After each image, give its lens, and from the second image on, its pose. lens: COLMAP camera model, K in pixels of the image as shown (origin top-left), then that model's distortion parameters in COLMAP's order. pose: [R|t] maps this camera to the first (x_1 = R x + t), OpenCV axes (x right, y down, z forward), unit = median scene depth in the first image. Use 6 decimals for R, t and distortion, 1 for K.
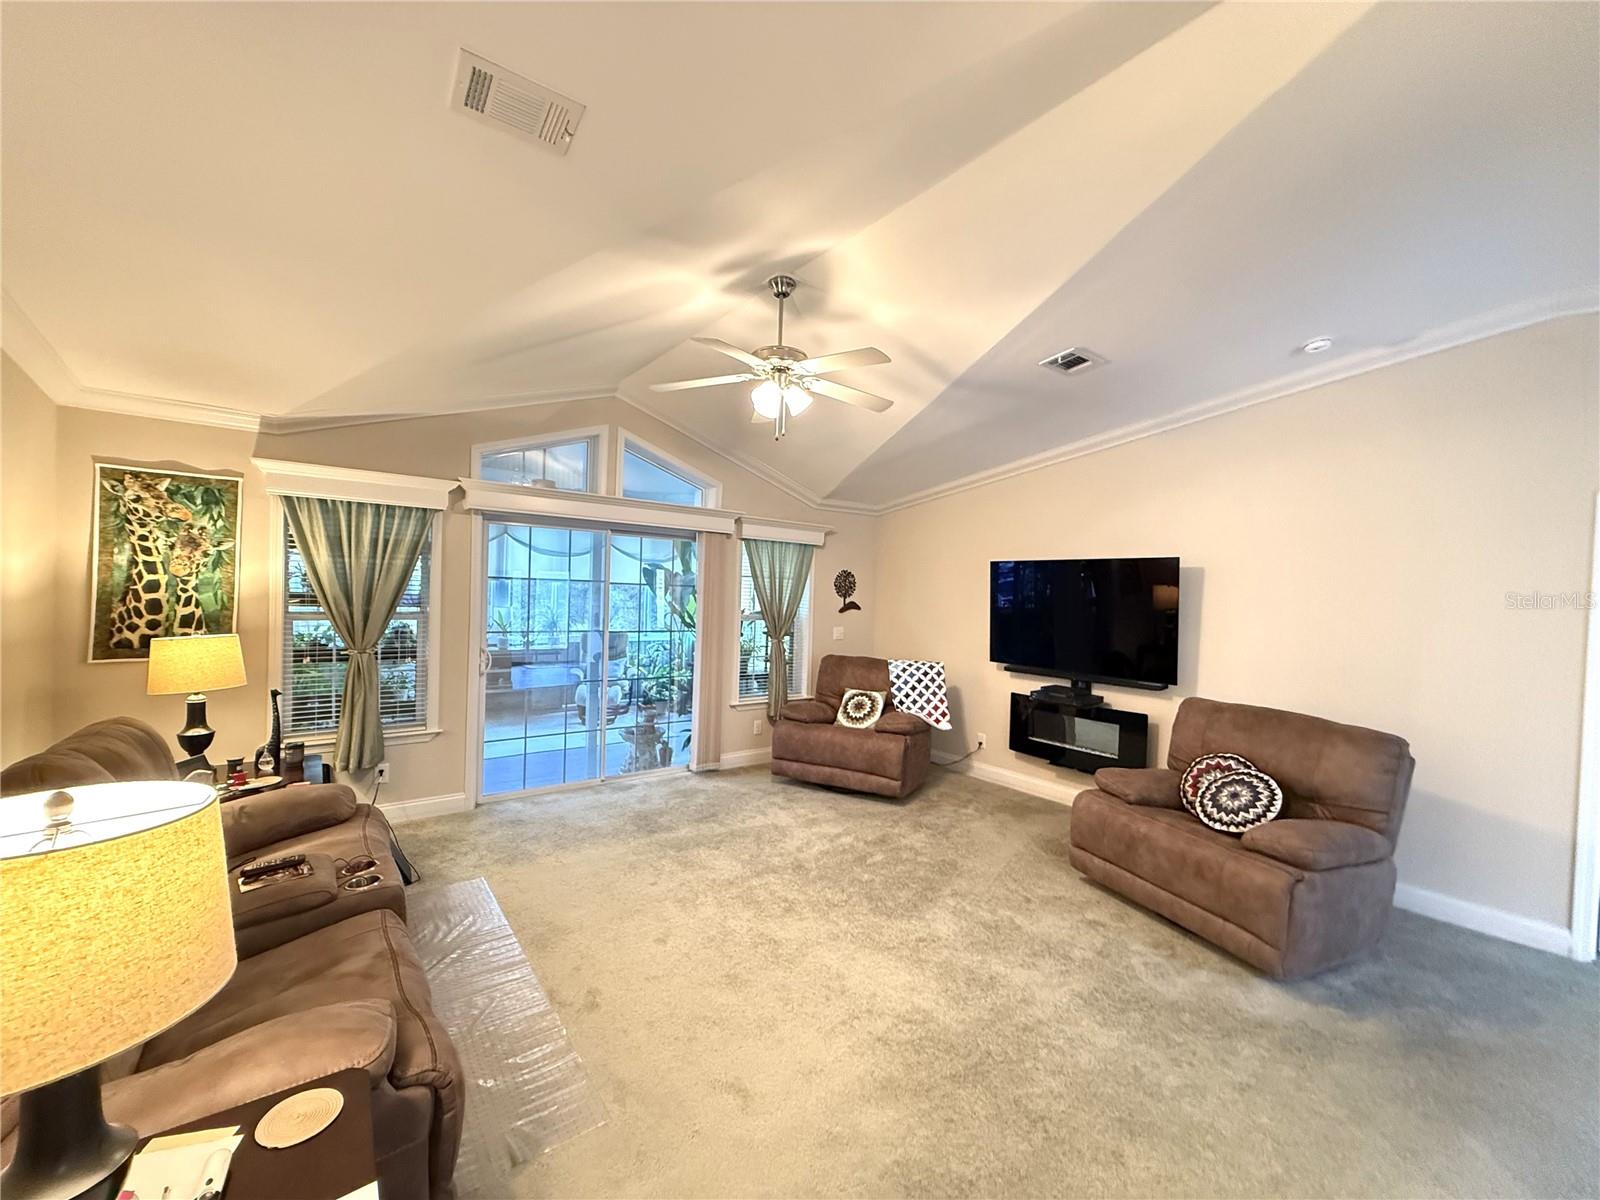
lens RADIAL K [[636.7, 0, 800.9], [0, 636.7, 598.2], [0, 0, 1]] dist [-0.003645, -0.000206]
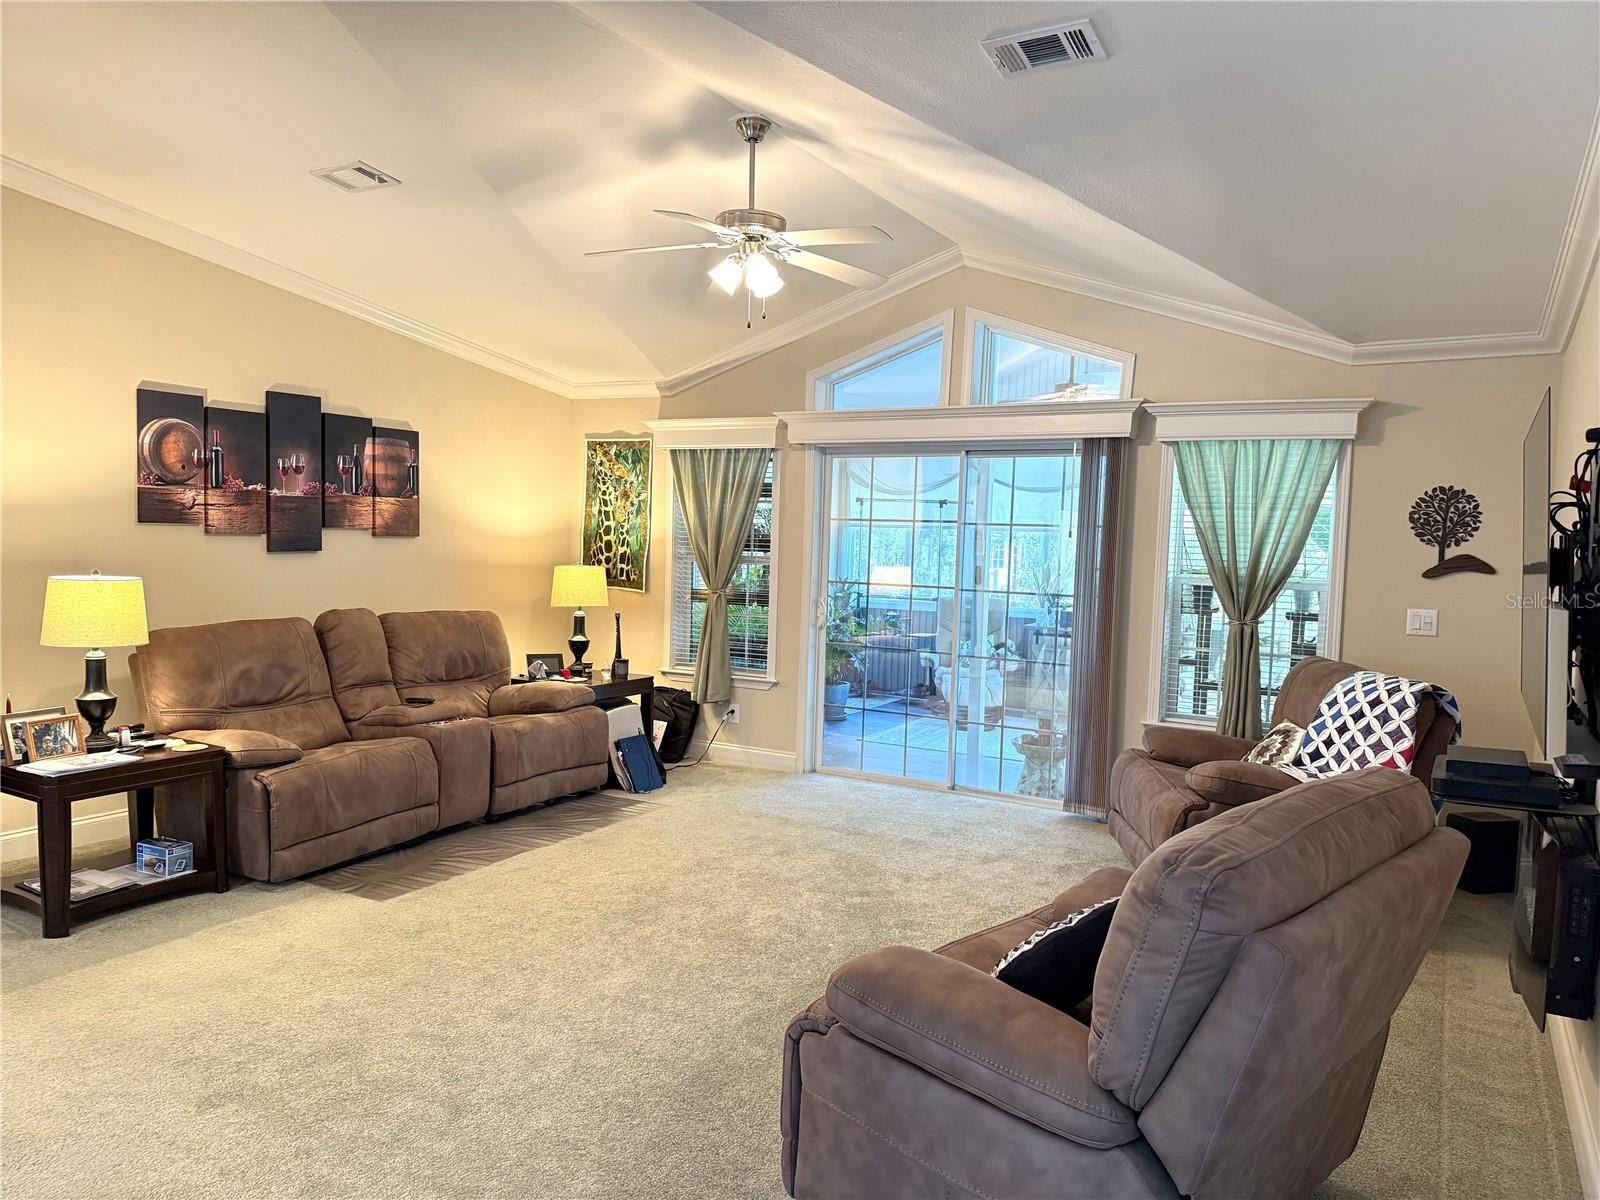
lens RADIAL K [[1126.5, 0, 799.2], [0, 1126.5, 604.4], [0, 0, 1]] dist [0.062441, -0.080359]
pose [[0.397527, 0.029191, -0.917126, 1.201416], [-0.029858, 0.999376, 0.018867, 0.074289], [0.917105, 0.019884, 0.398151, 0.436948]]
